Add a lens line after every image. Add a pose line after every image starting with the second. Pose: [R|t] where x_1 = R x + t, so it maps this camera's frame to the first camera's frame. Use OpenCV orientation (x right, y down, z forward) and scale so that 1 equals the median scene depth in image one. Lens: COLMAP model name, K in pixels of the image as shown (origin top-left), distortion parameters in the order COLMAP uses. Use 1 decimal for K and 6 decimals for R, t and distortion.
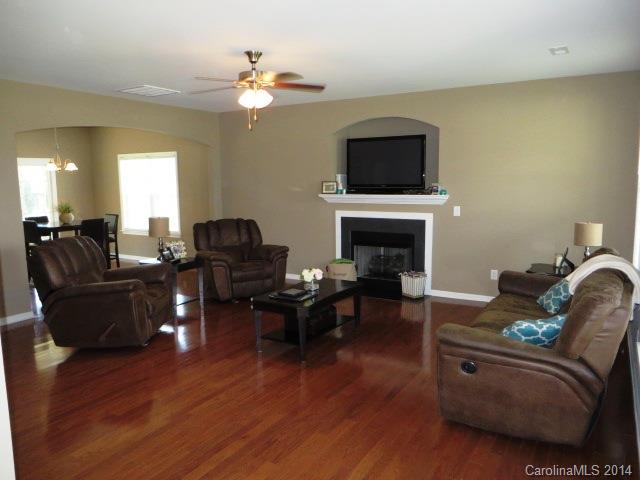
lens RADIAL K [[474.6, 0, 320.0], [0, 474.6, 240.0], [0, 0, 1]] dist [-0.018712, -0.001181]
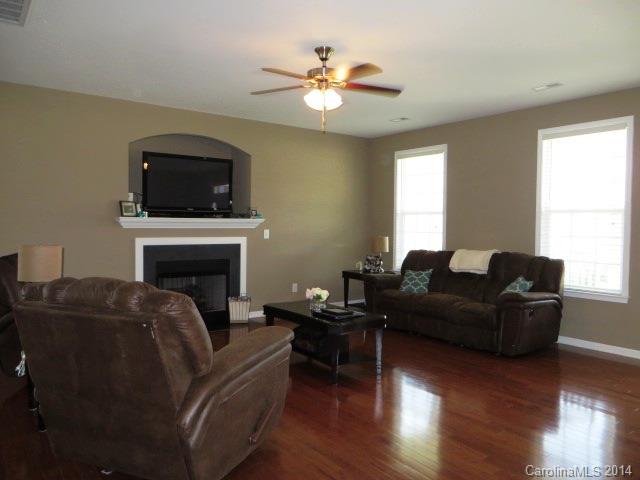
lens RADIAL K [[474.6, 0, 320.0], [0, 474.6, 240.0], [0, 0, 1]] dist [-0.018712, -0.001181]
pose [[0.389553, -0.021406, 0.920755, -0.634140], [0.100553, 0.994742, -0.019416, -0.013210], [-0.915499, 0.100148, 0.389657, 0.443714]]
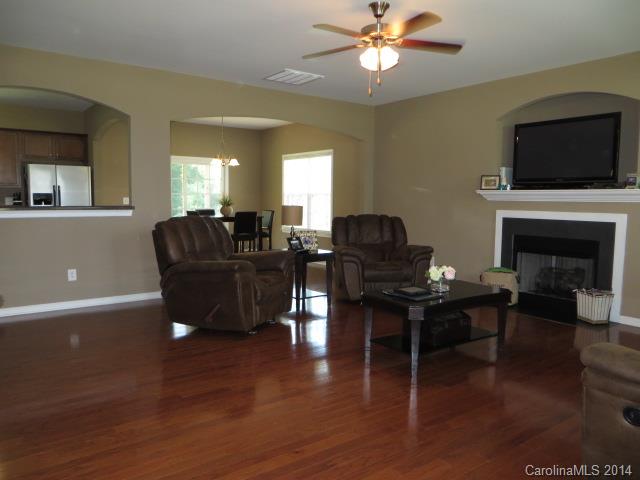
lens RADIAL K [[474.6, 0, 320.0], [0, 474.6, 240.0], [0, 0, 1]] dist [-0.018712, -0.001181]
pose [[0.925841, 0.053831, -0.374061, 0.065573], [-0.068477, 0.997315, -0.025965, 0.037450], [0.371658, 0.049654, 0.927041, 0.119265]]
